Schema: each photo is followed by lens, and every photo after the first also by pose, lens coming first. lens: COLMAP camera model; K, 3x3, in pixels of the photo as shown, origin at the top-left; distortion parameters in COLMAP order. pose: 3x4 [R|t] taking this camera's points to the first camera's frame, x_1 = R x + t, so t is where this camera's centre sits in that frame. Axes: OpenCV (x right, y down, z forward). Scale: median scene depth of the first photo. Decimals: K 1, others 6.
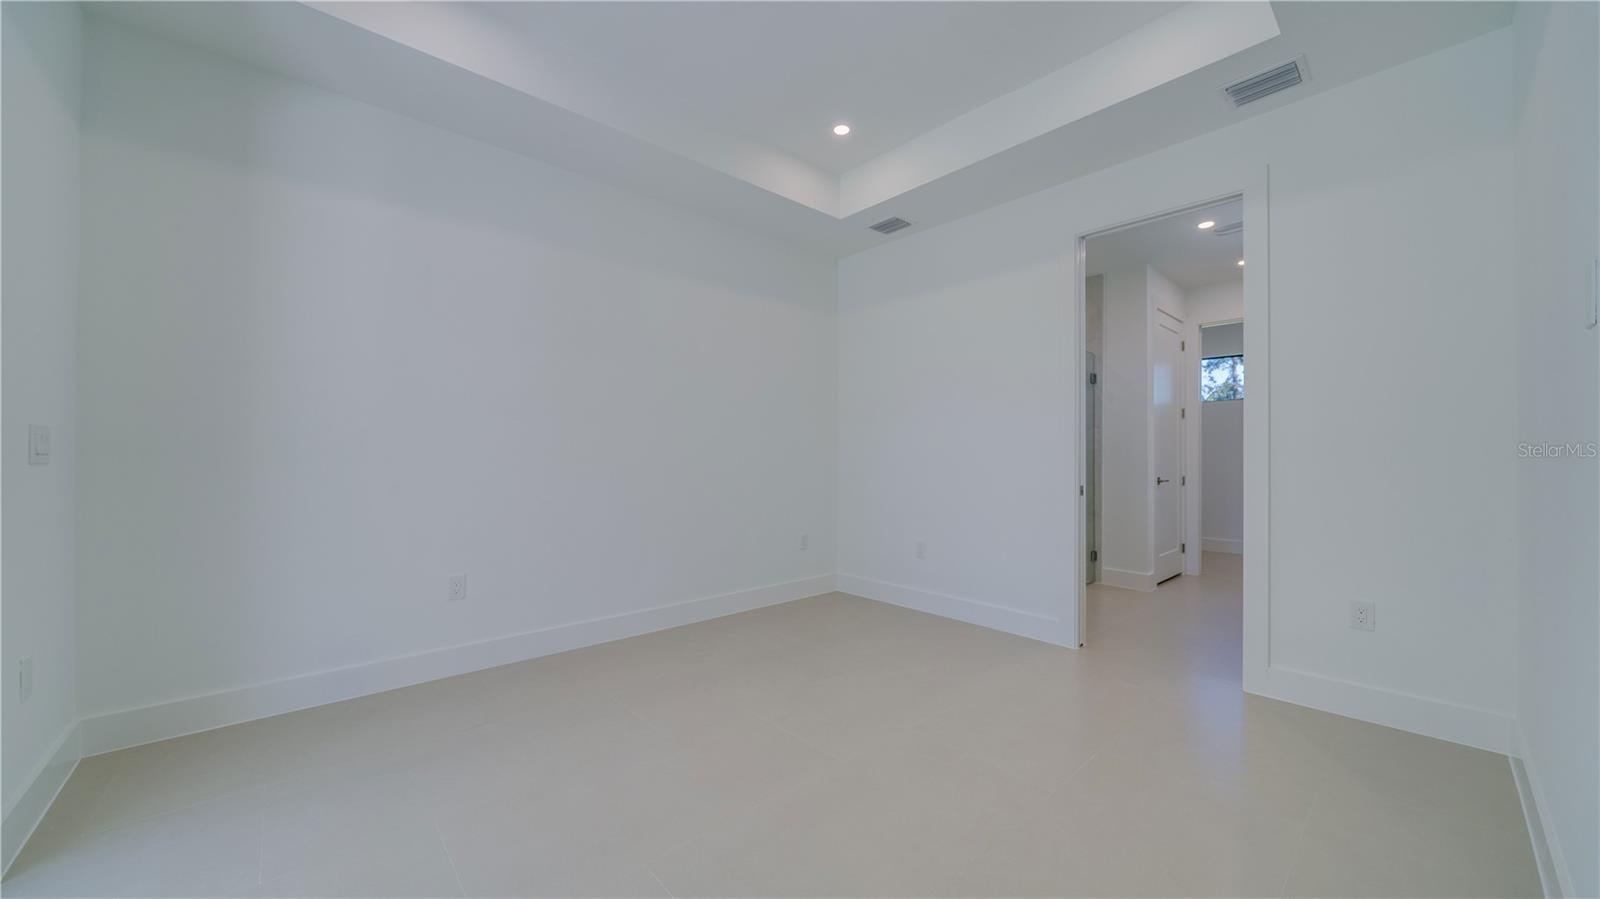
lens RADIAL K [[553.7, 0, 800.0], [0, 553.7, 449.5], [0, 0, 1]] dist [-0.000588, -0.000044]
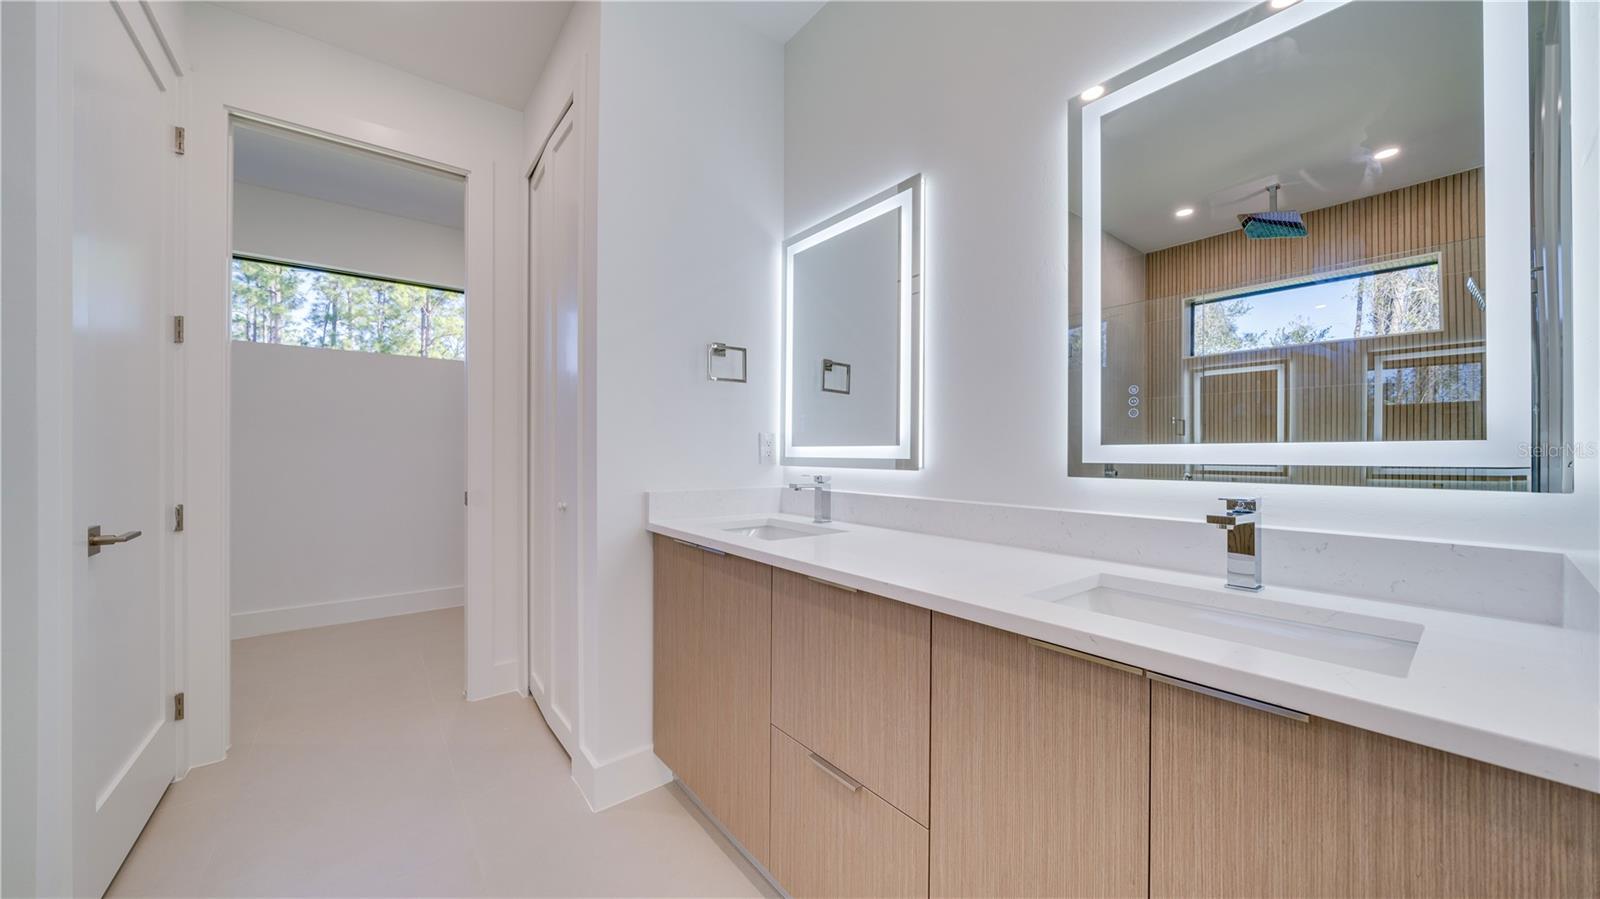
lens RADIAL K [[550.0, 0, 803.1], [0, 550.0, 456.9], [0, 0, 1]] dist [0.000482, -0.000010]
pose [[0.079364, -0.004997, 0.996833, 0.315282], [-0.004477, 0.999976, 0.005369, -0.001320], [-0.996836, -0.004889, 0.079340, 0.491735]]
